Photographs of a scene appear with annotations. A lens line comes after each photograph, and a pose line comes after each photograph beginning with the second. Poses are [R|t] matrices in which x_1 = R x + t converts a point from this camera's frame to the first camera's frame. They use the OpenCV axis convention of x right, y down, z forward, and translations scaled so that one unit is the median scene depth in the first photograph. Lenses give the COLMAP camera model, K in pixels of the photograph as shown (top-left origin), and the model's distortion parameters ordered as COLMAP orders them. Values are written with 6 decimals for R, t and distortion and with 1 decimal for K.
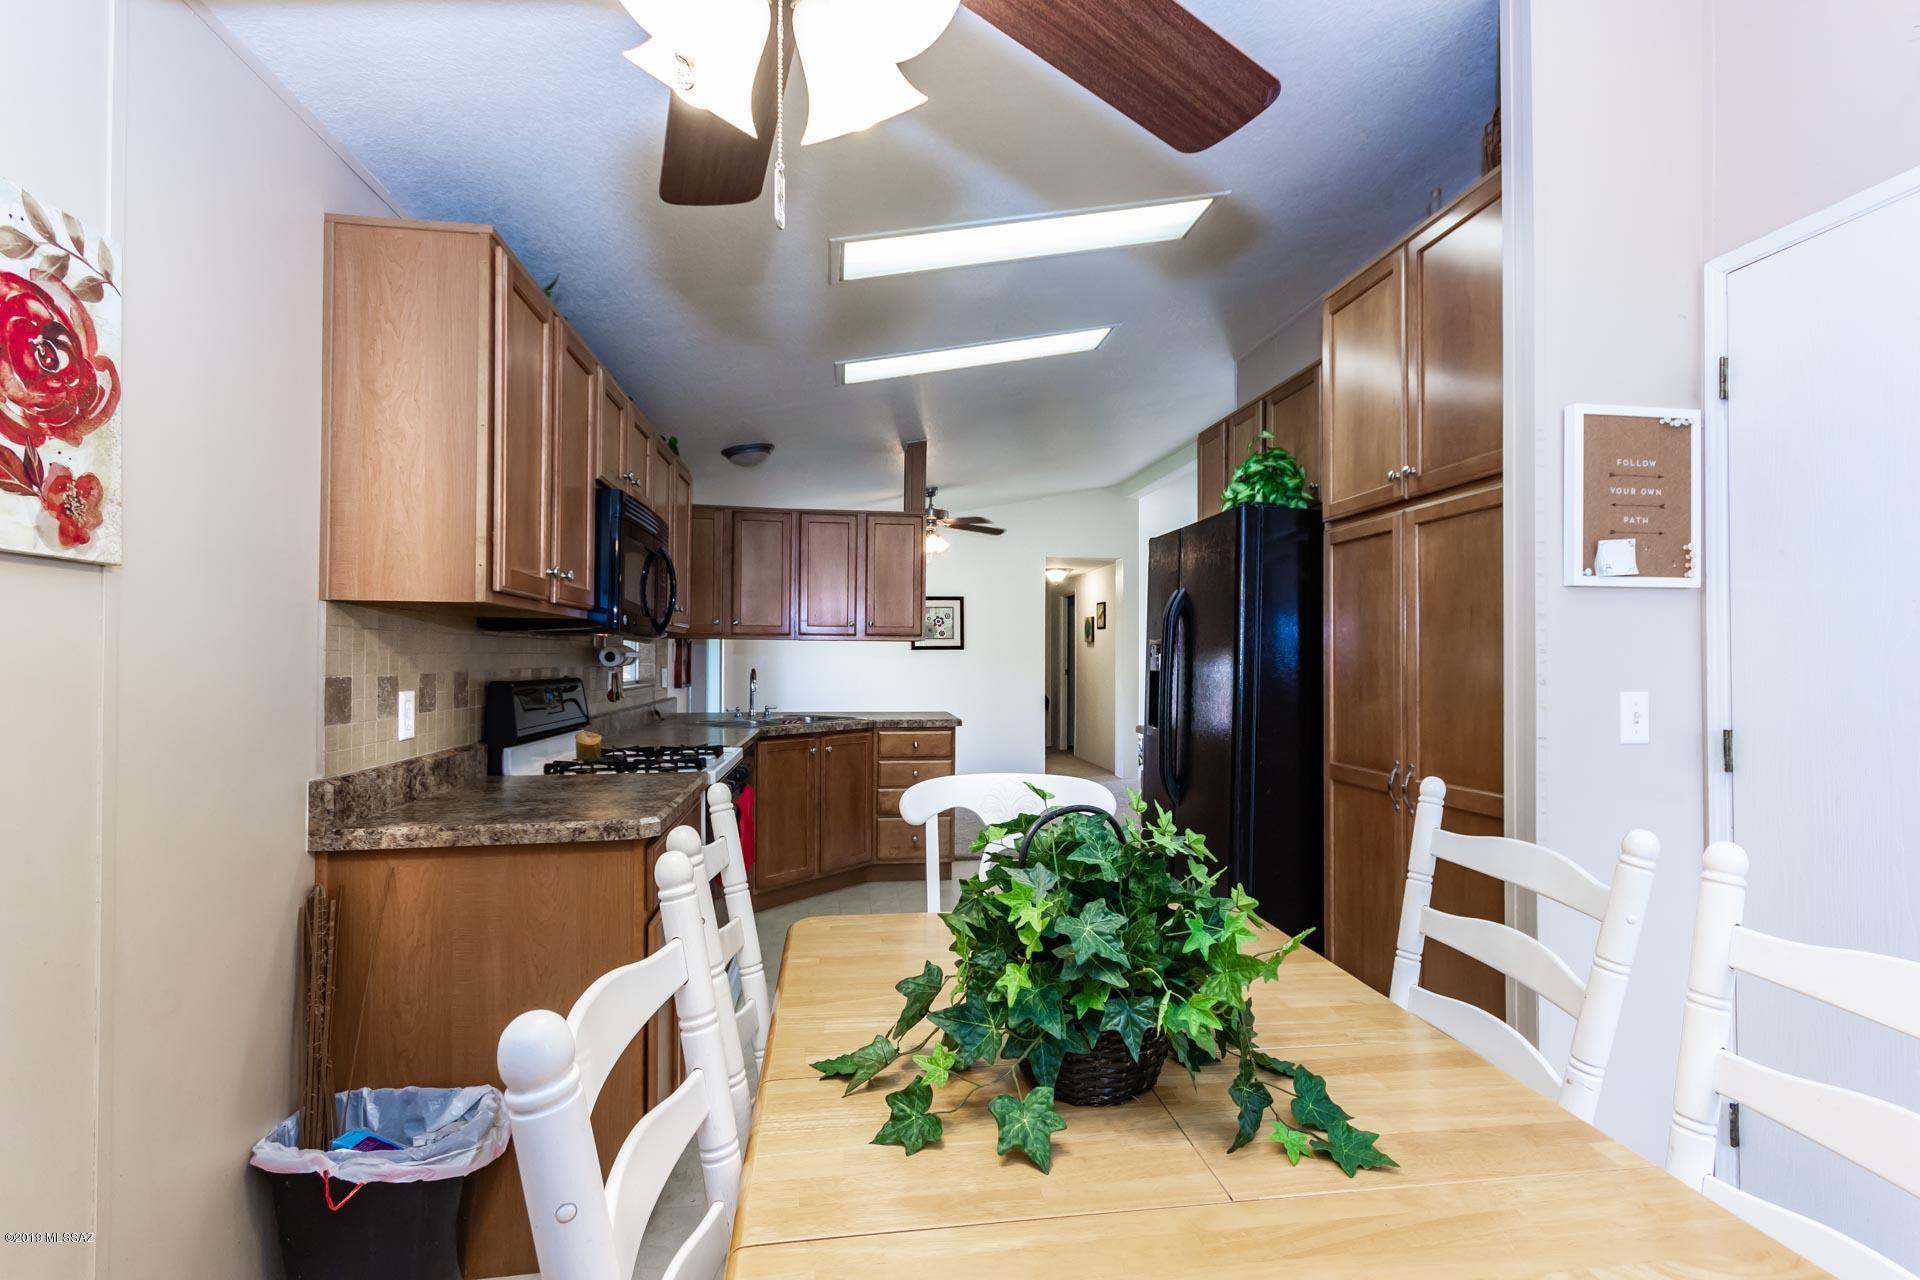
lens RADIAL K [[875.7, 0, 966.8], [0, 875.7, 646.2], [0, 0, 1]] dist [-0.000013, -0.000226]
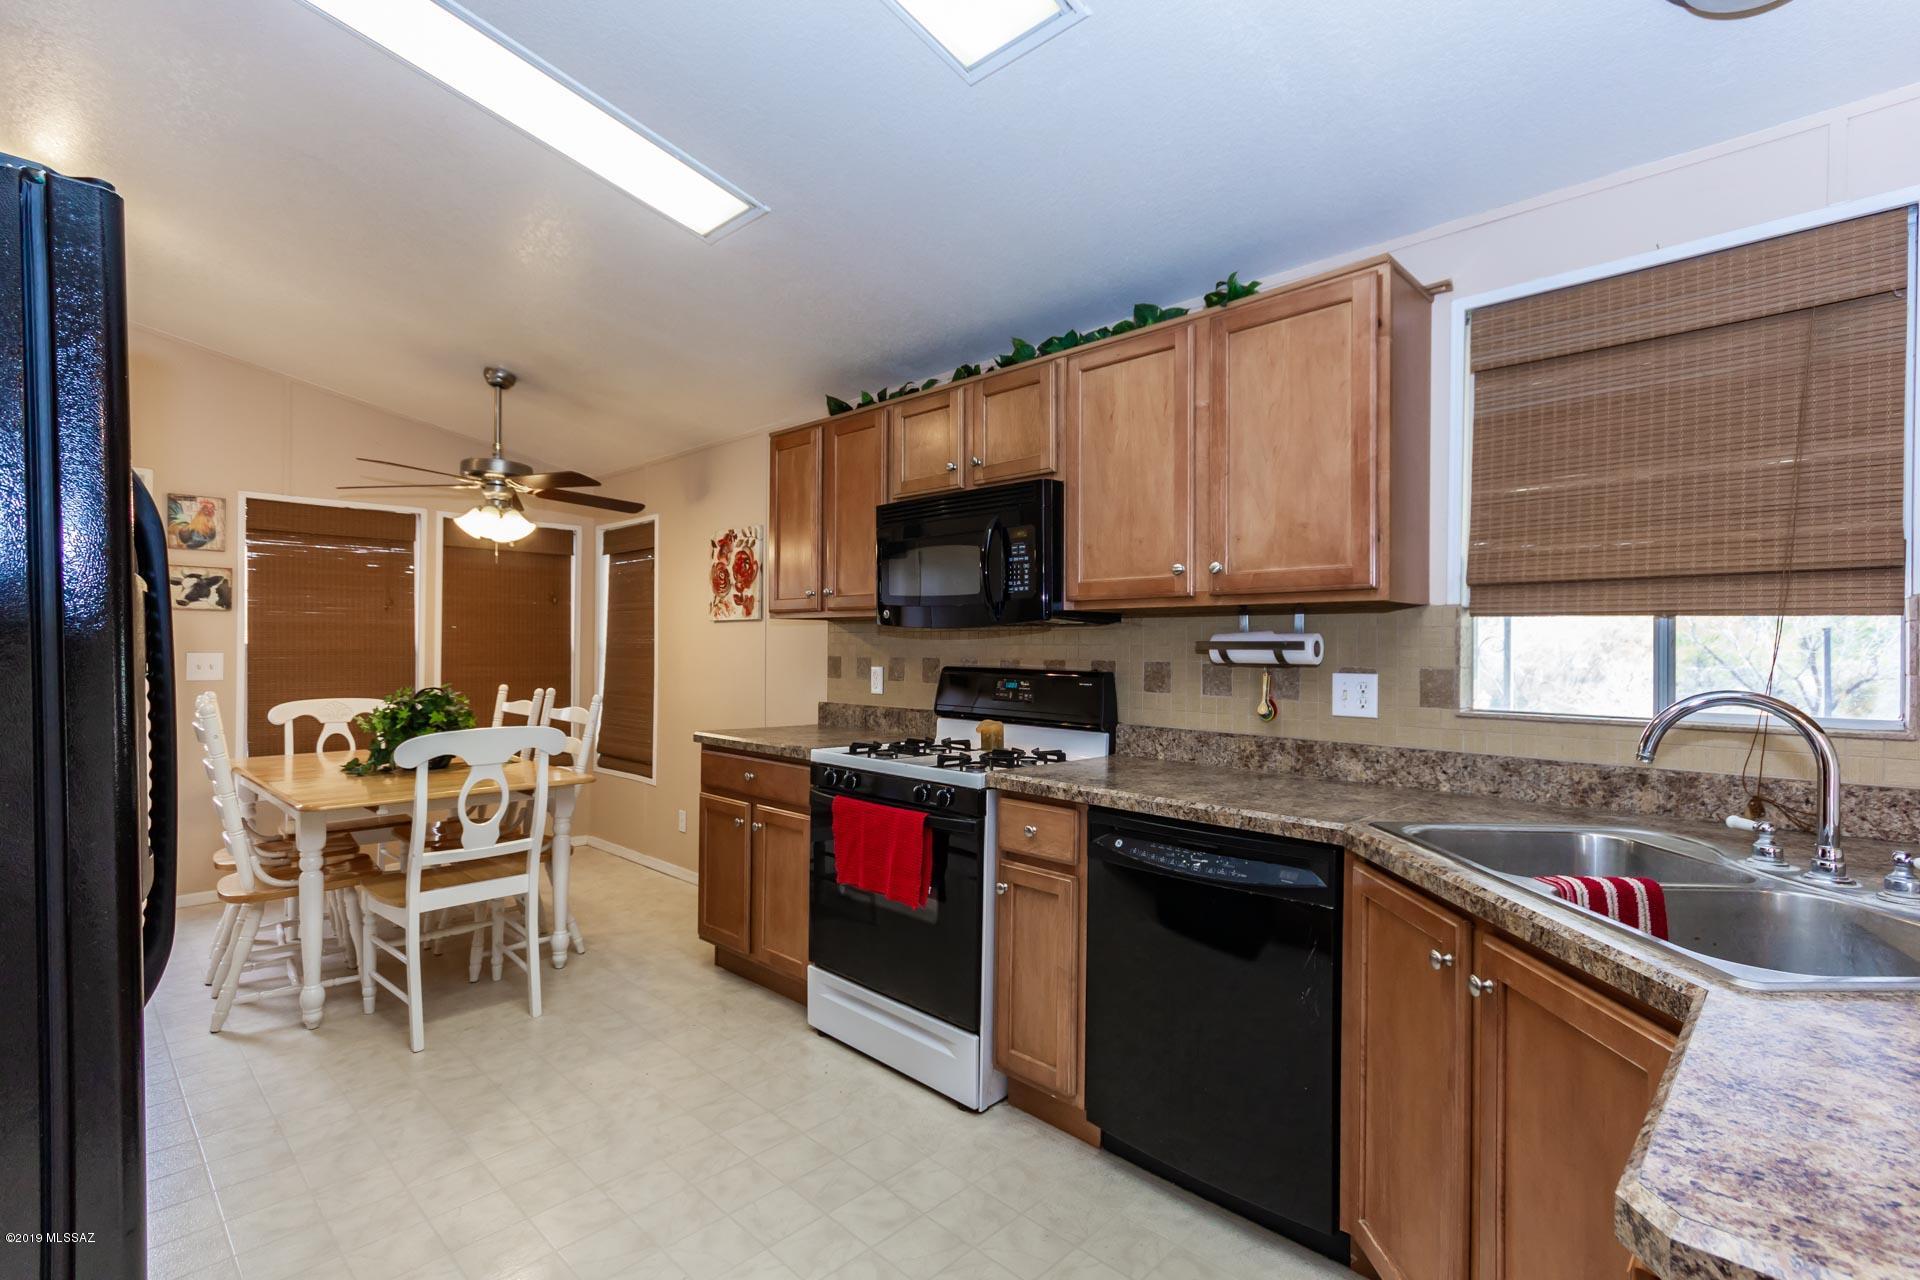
lens RADIAL K [[878.7, 0, 961.2], [0, 878.7, 664.7], [0, 0, 1]] dist [-0.000132, 0.000021]
pose [[-0.789089, 0.001111, -0.614278, 0.528504], [-0.004374, 0.999963, 0.007427, 0.057264], [0.614264, 0.008547, -0.789055, 4.294597]]
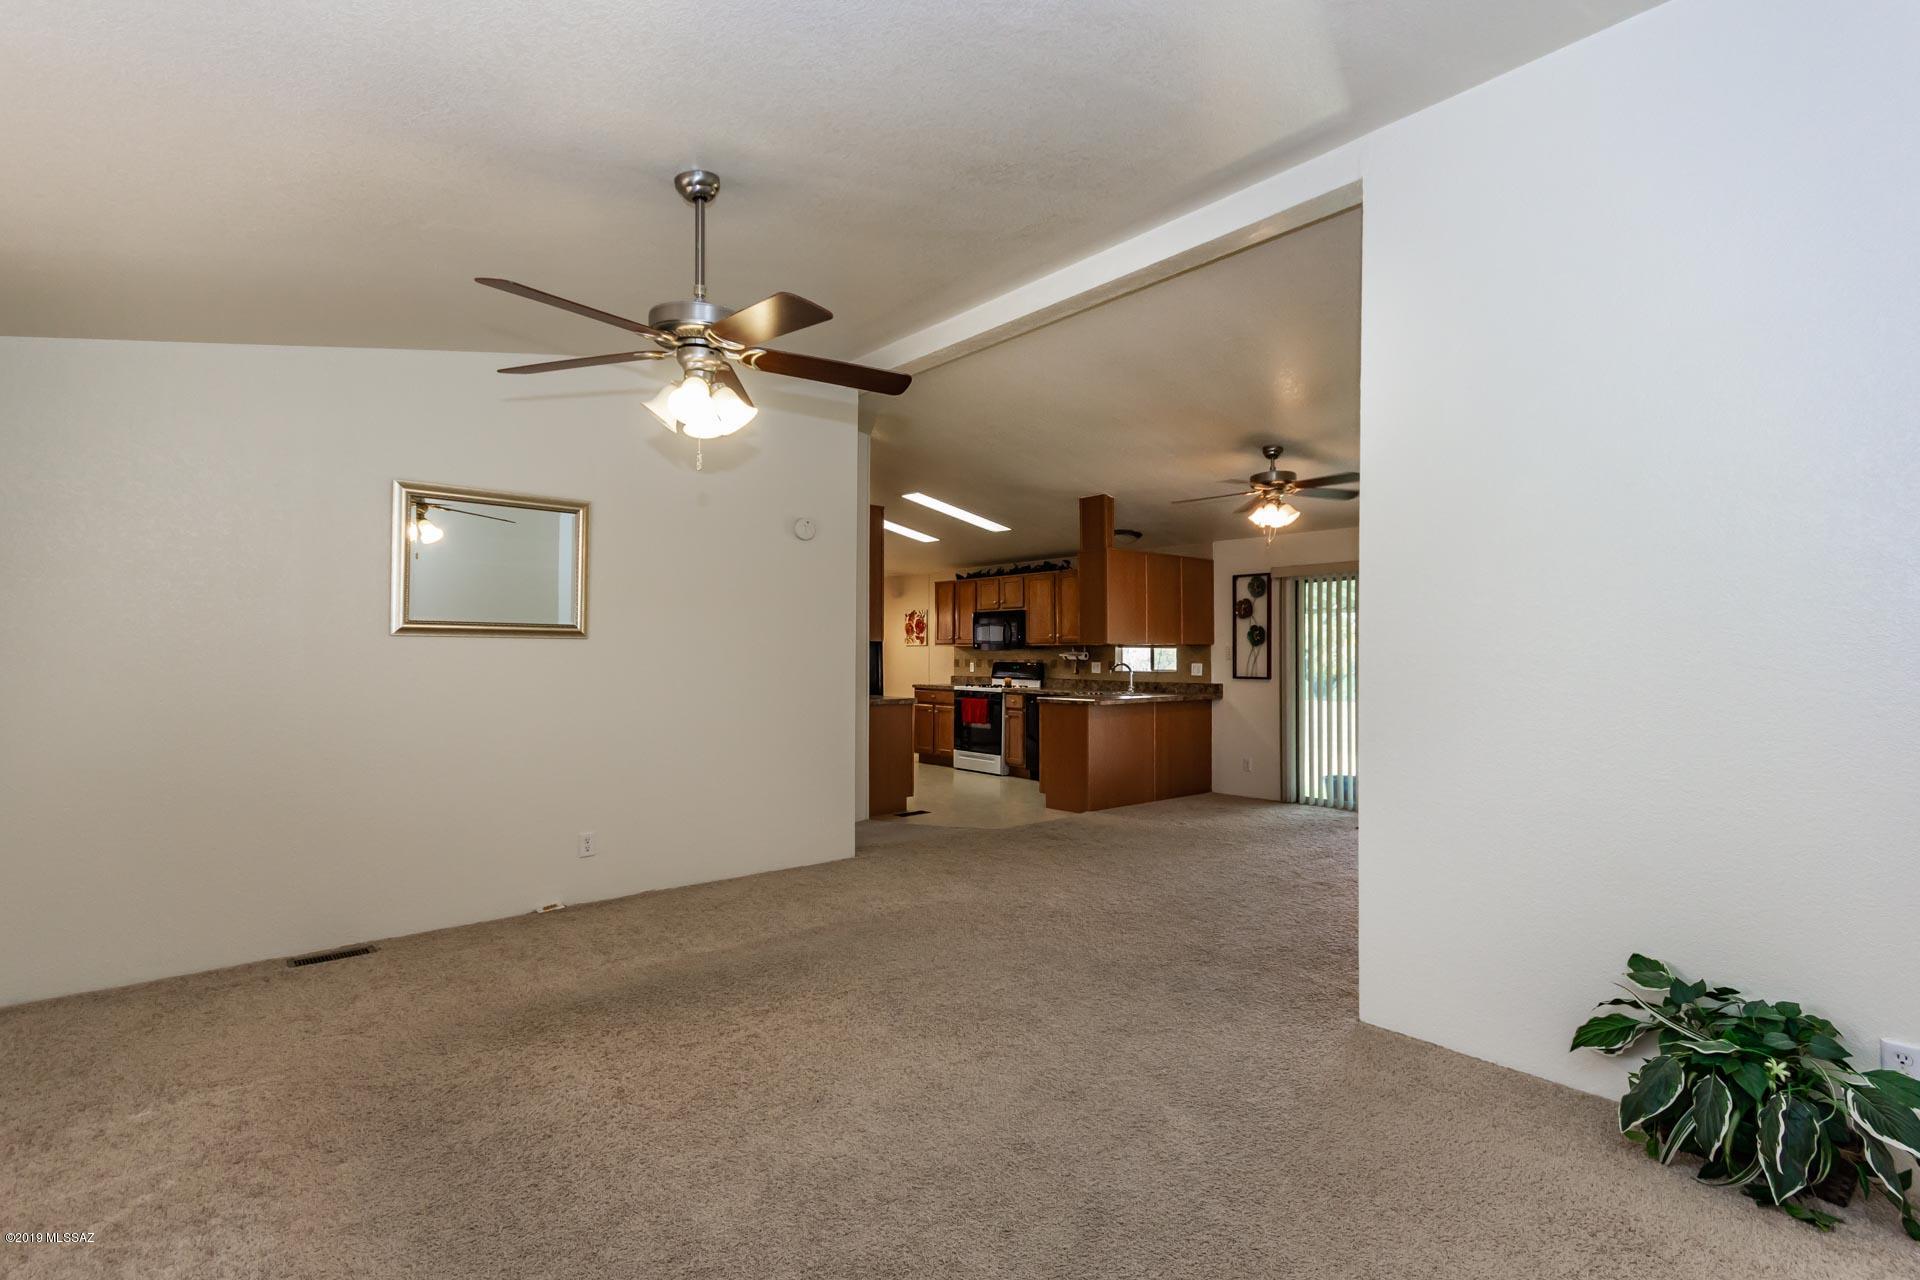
lens RADIAL K [[875.7, 0, 966.8], [0, 875.7, 646.2], [0, 0, 1]] dist [-0.000013, -0.000226]
pose [[-0.838341, -0.010273, -0.545049, 3.692016], [0.000903, 0.999795, -0.020233, 0.099889], [0.545145, -0.017455, -0.838160, 8.999862]]
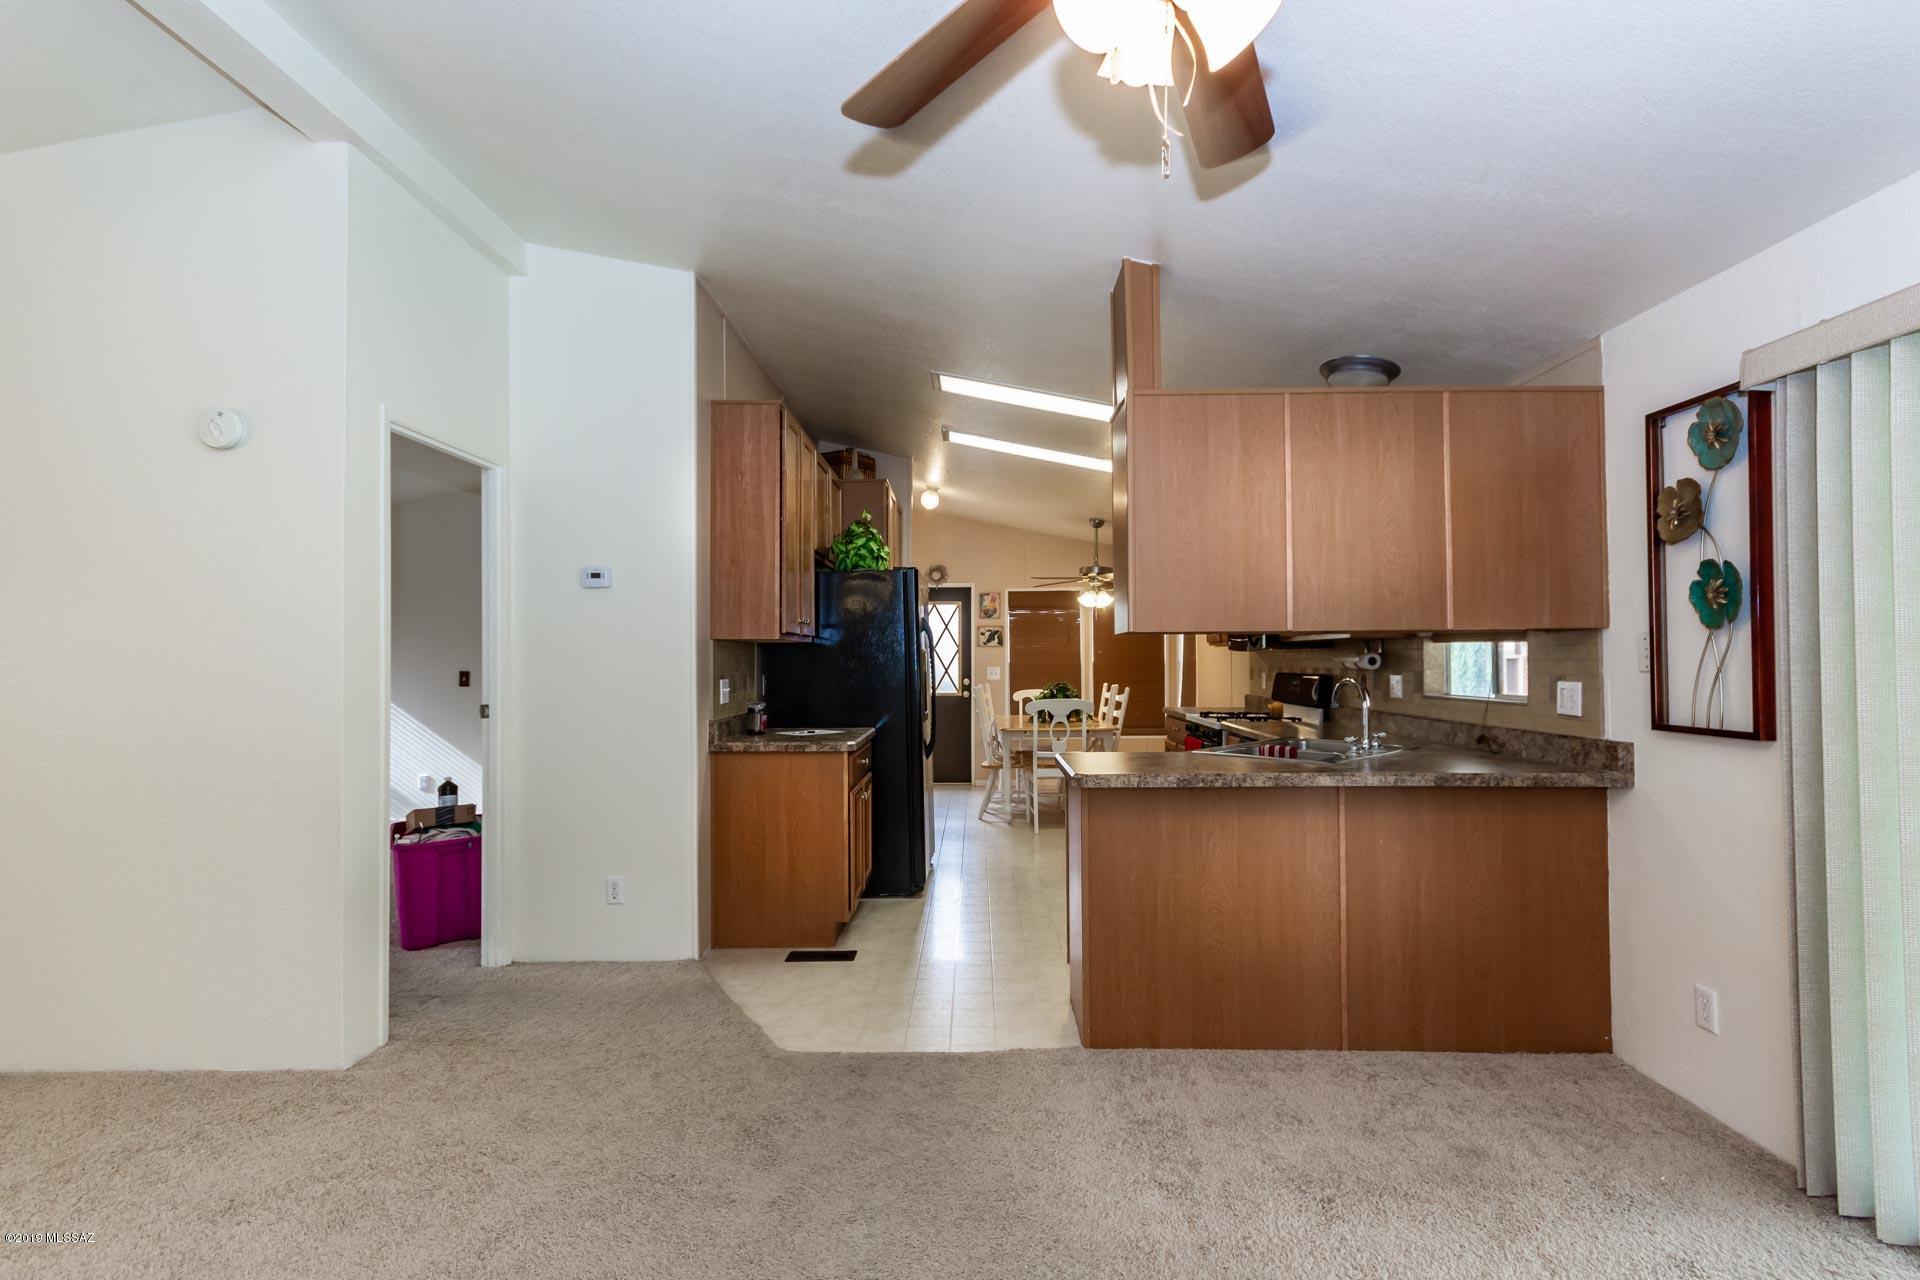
lens RADIAL K [[875.7, 0, 966.8], [0, 875.7, 646.2], [0, 0, 1]] dist [-0.000013, -0.000226]
pose [[-0.987259, 0.007353, 0.158952, -0.201586], [0.003537, 0.999699, -0.024283, 0.053724], [-0.159082, -0.023411, -0.986988, 6.992935]]
